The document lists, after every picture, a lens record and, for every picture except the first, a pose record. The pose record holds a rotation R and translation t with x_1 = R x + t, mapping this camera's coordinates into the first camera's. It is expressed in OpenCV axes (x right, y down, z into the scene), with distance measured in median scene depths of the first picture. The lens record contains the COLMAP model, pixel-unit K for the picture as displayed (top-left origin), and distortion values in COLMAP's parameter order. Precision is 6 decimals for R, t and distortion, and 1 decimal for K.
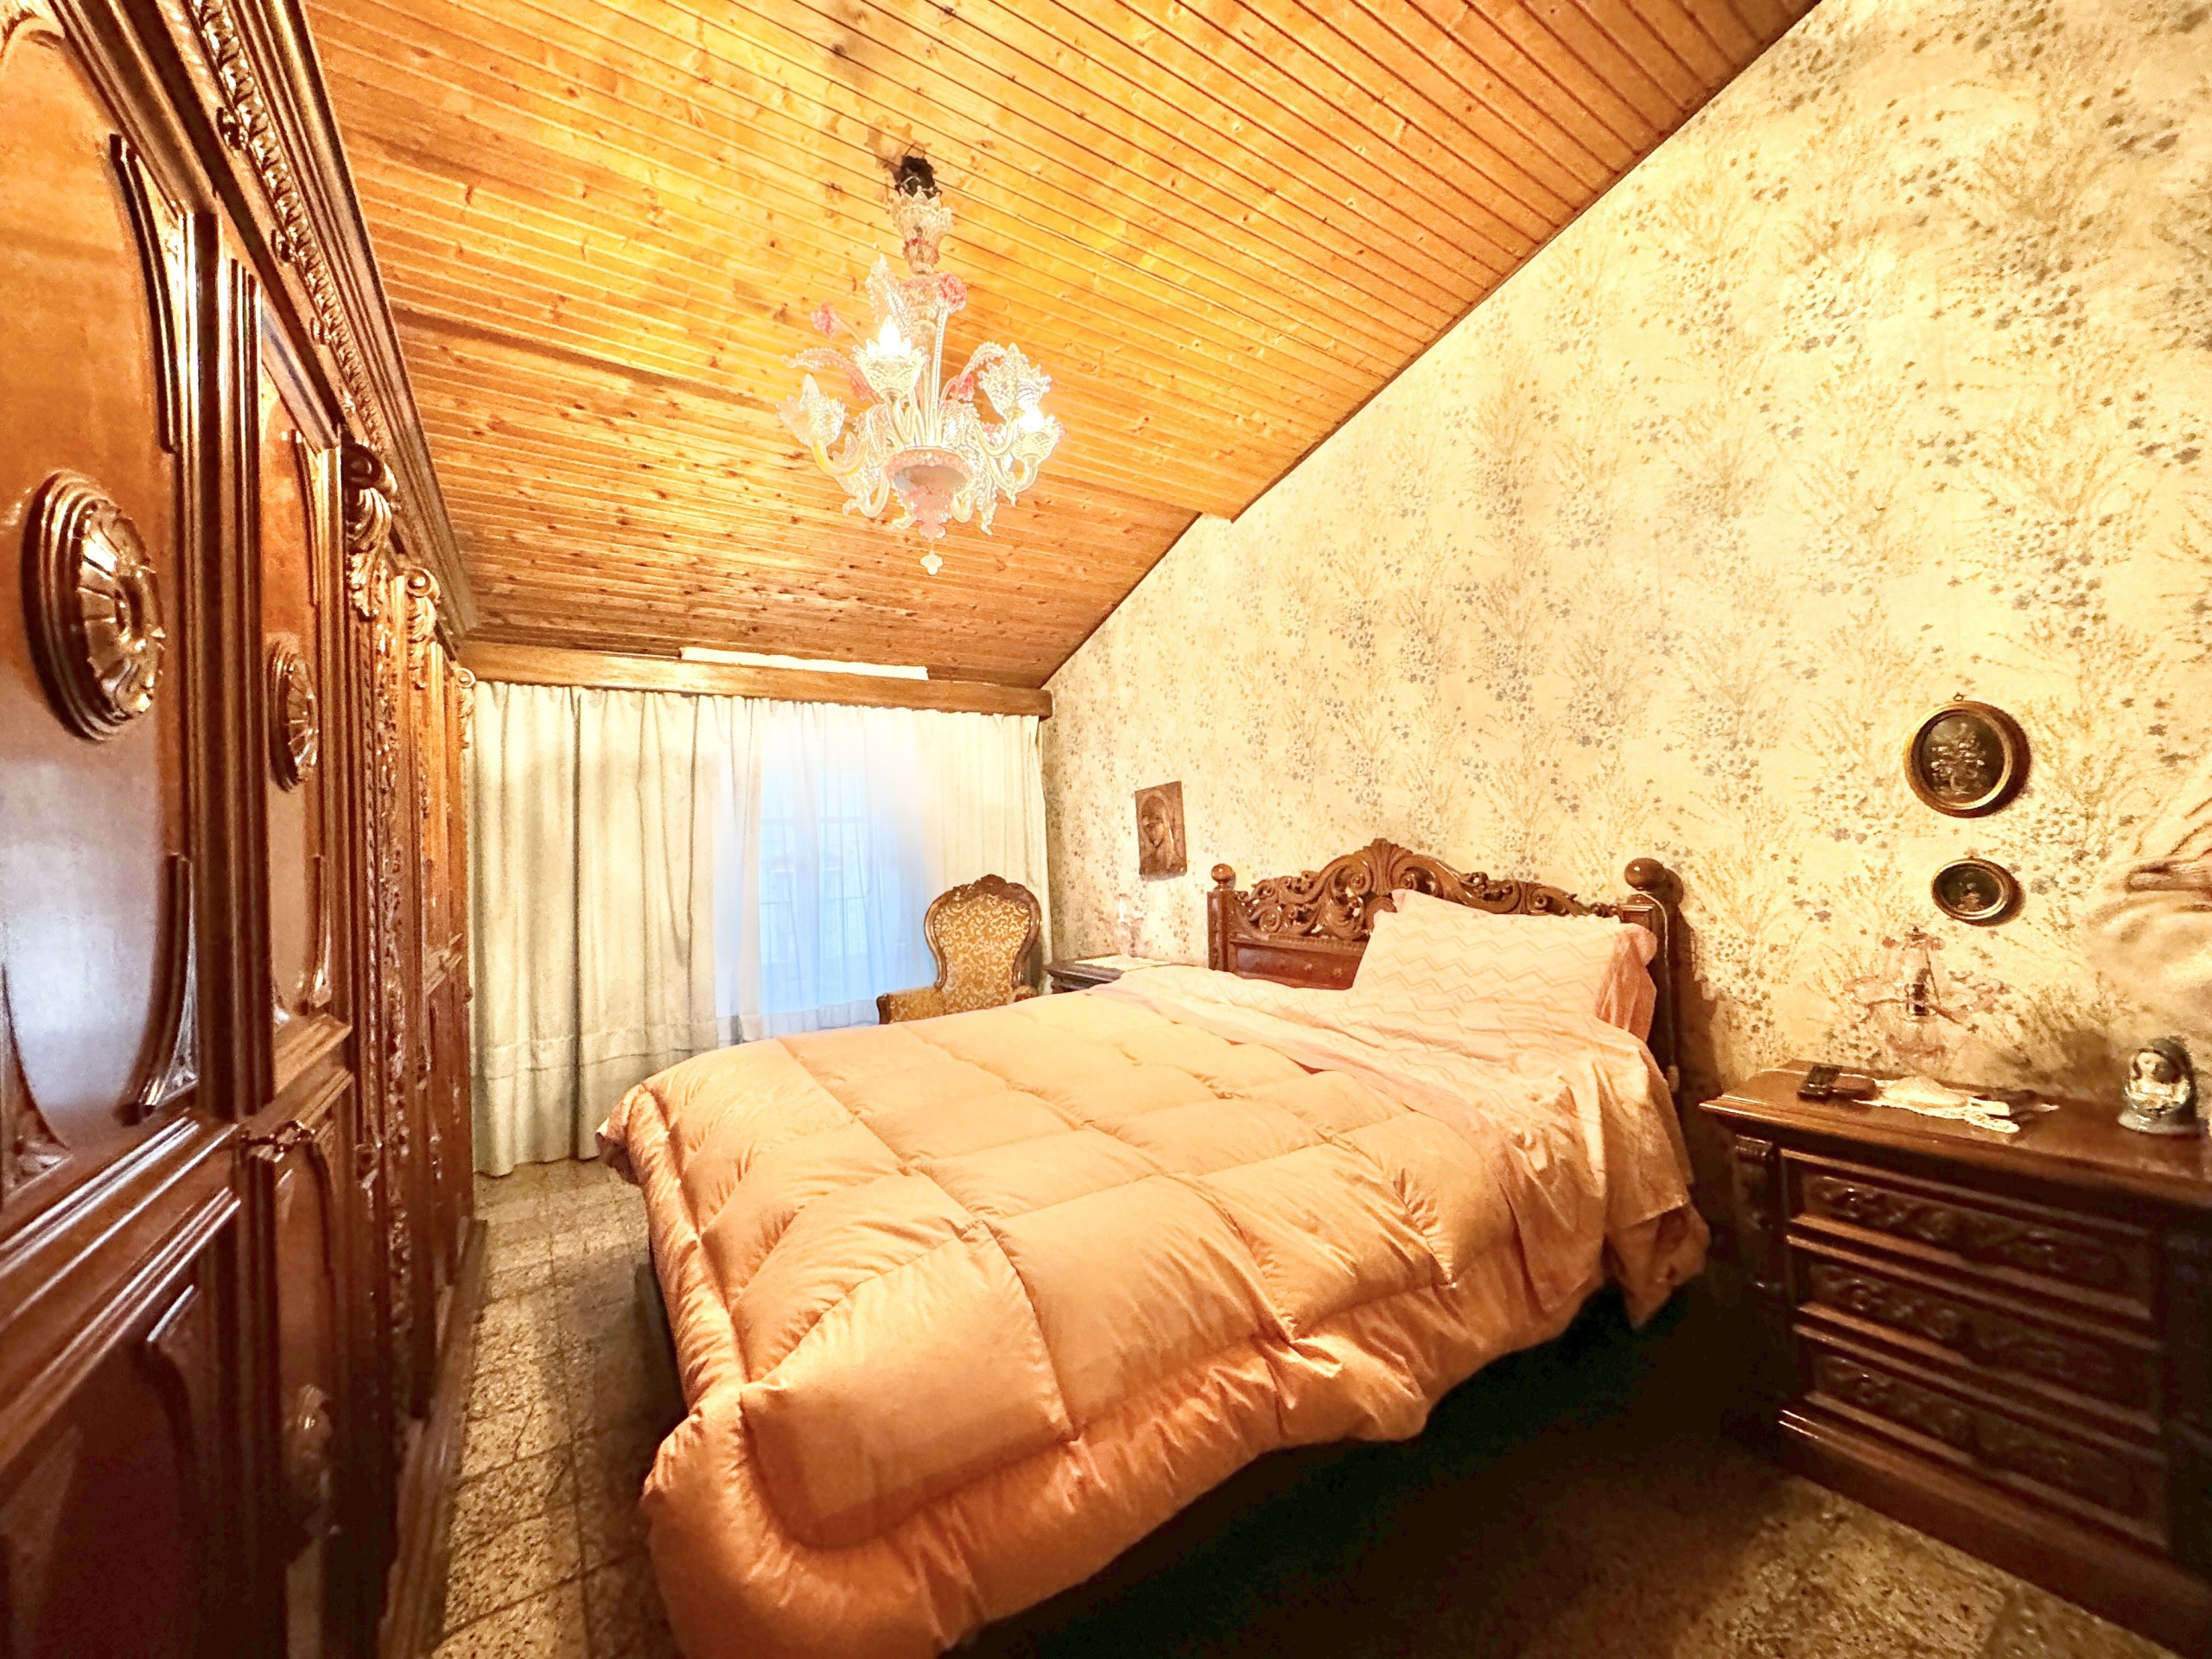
lens RADIAL K [[890.0, 0, 1106.0], [0, 890.0, 829.5], [0, 0, 1]] dist [0.000064, -0.000028]
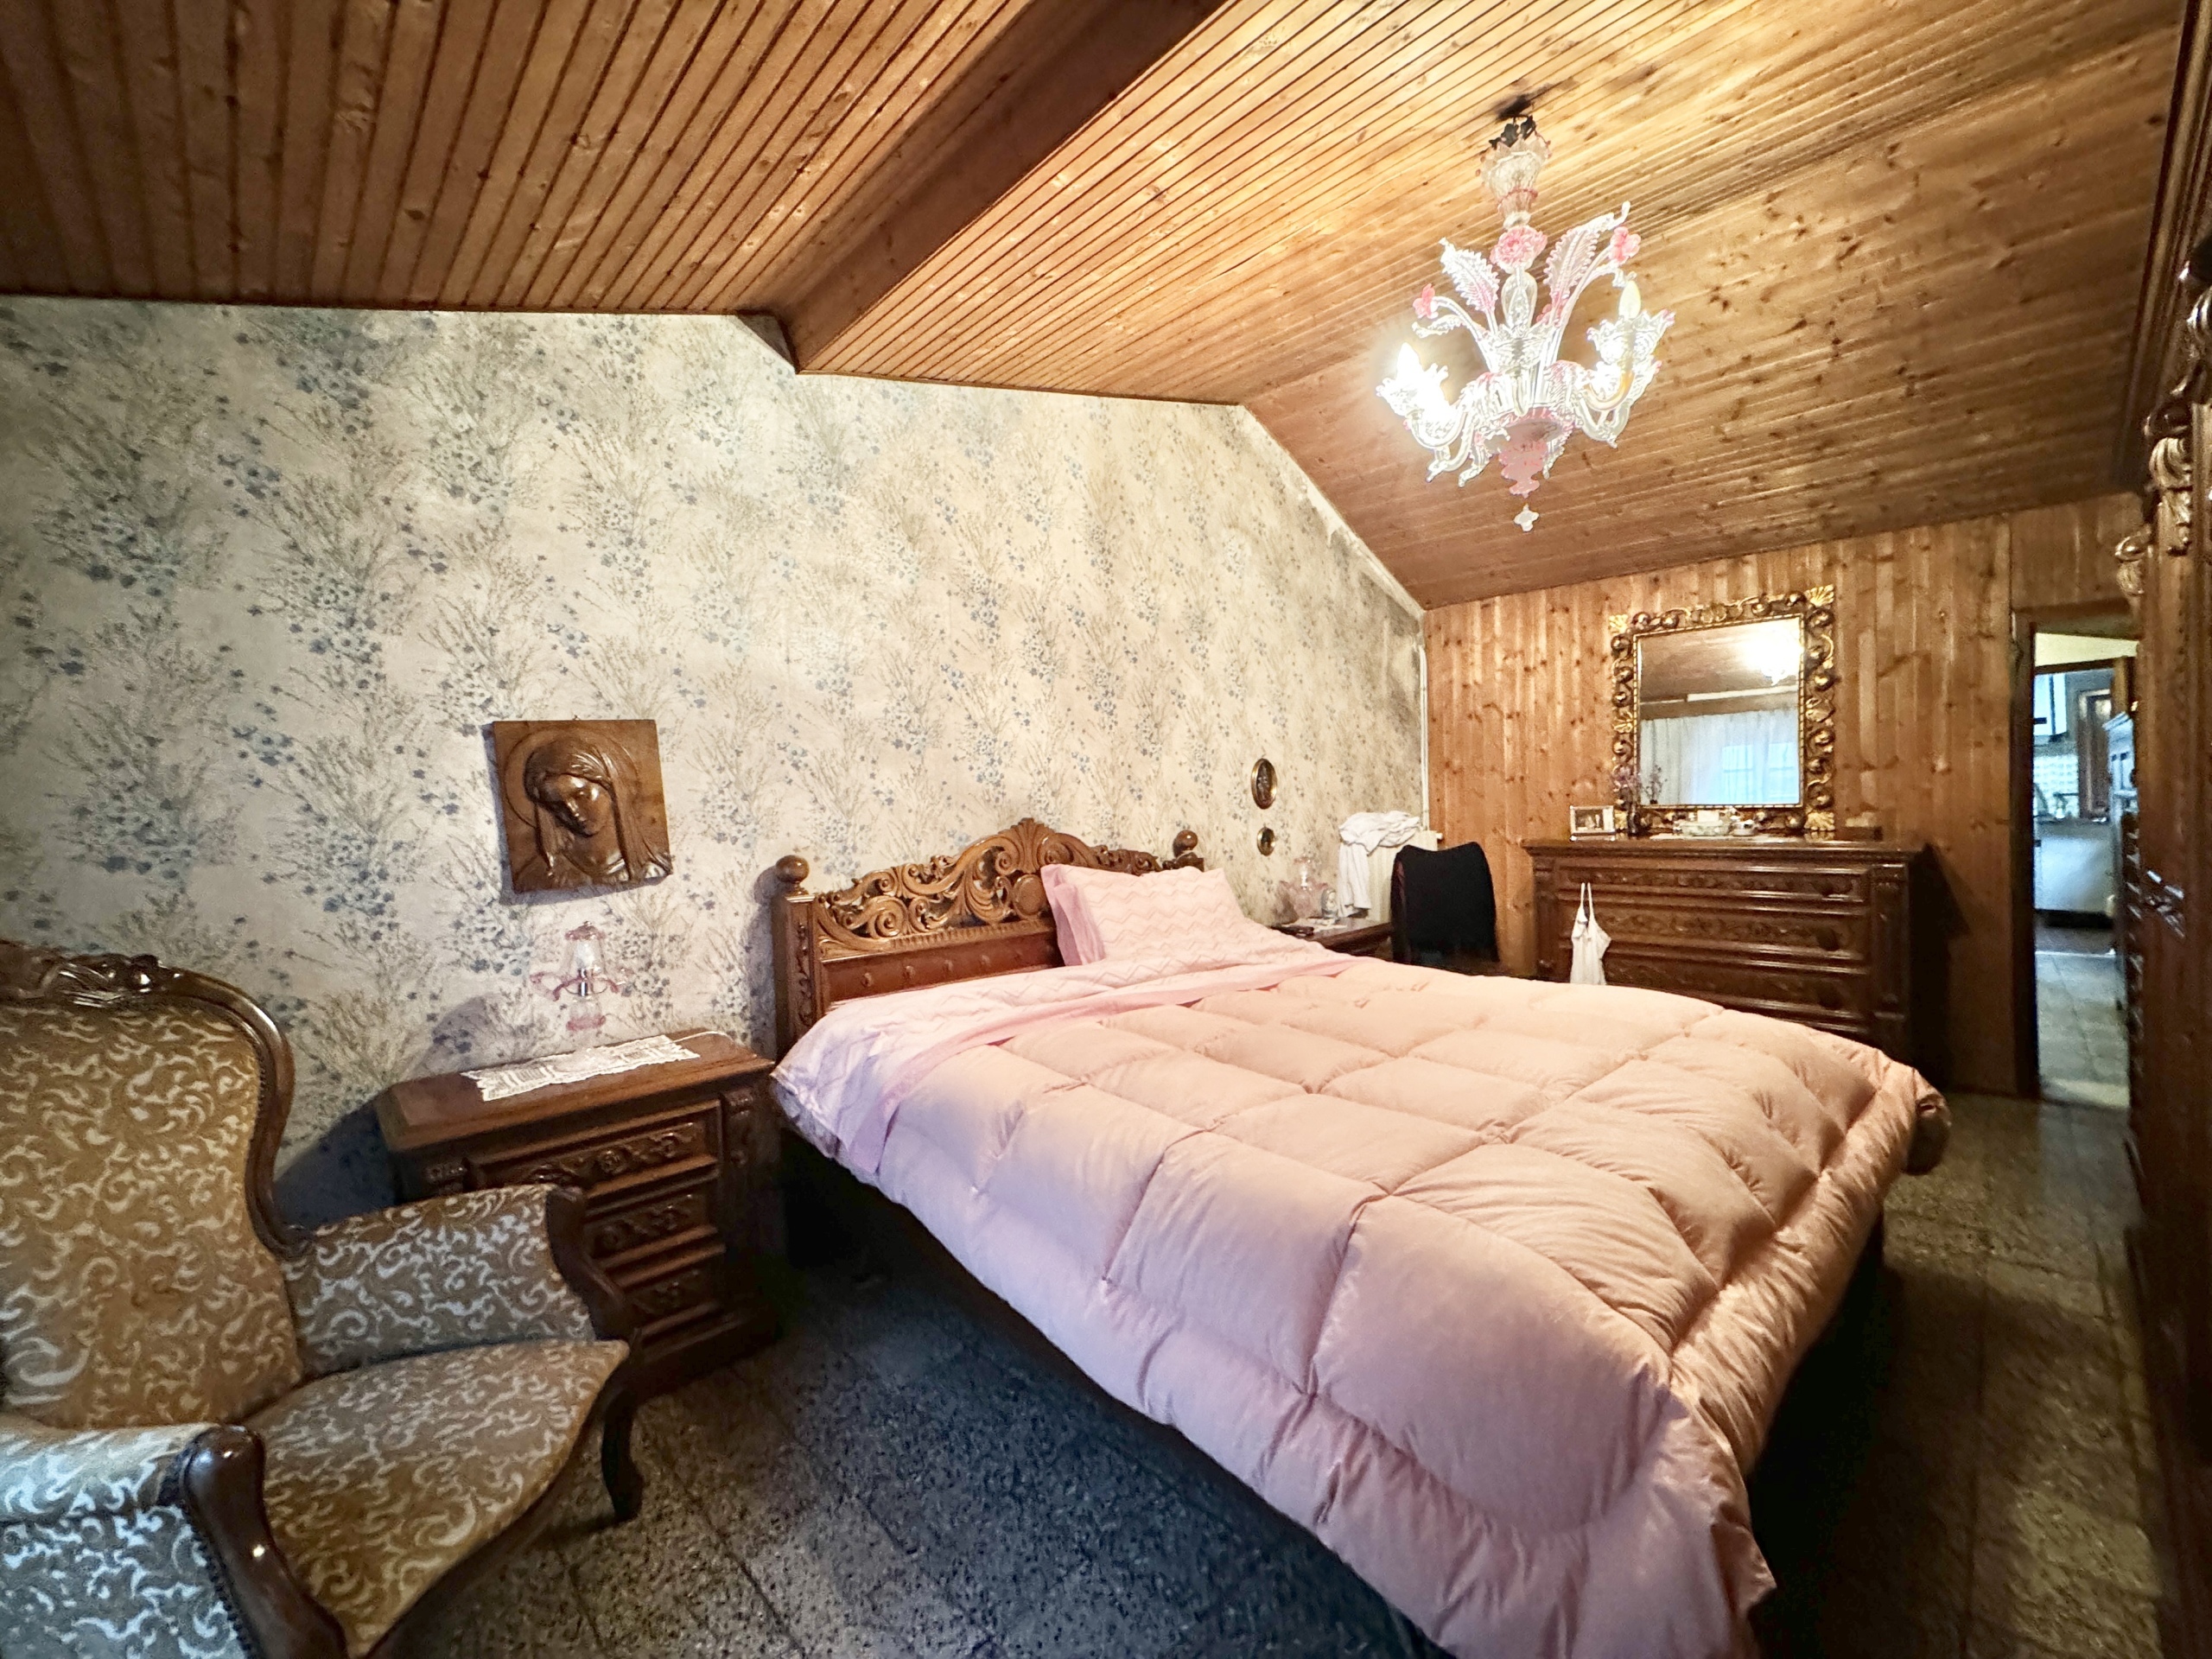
lens RADIAL K [[896.6, 0, 1044.4], [0, 896.6, 846.3], [0, 0, 1]] dist [-0.023191, -0.000068]
pose [[-0.161115, 0.007204, 0.986909, -0.646396], [0.019549, 0.999800, -0.004107, 0.042391], [-0.986742, 0.018631, -0.161223, 1.022681]]
